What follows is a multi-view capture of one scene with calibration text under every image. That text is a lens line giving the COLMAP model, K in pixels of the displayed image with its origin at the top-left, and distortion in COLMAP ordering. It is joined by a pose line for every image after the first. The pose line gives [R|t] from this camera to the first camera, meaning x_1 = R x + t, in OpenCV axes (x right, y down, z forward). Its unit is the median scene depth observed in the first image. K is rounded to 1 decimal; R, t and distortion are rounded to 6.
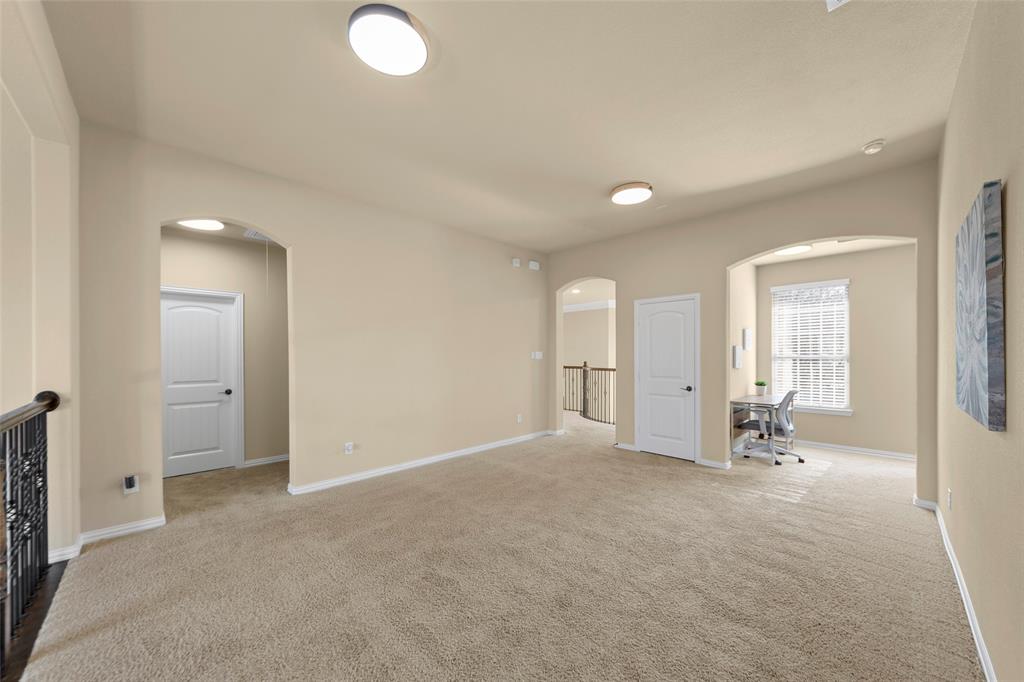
lens RADIAL K [[368.4, 0, 512.6], [0, 368.4, 352.3], [0, 0, 1]] dist [-0.001421, -0.000065]
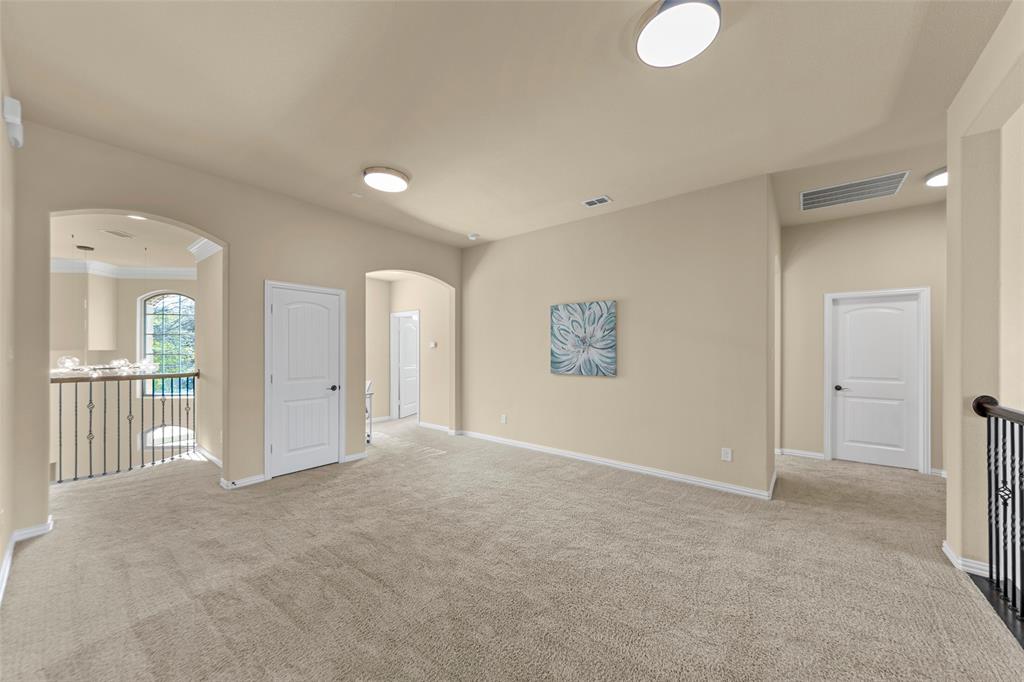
lens RADIAL K [[368.4, 0, 512.6], [0, 368.4, 352.3], [0, 0, 1]] dist [-0.001421, -0.000065]
pose [[-0.121761, -0.002872, 0.992555, -0.537324], [-0.012247, 0.999924, 0.001391, -0.001321], [-0.992484, -0.011986, -0.121787, 0.671769]]
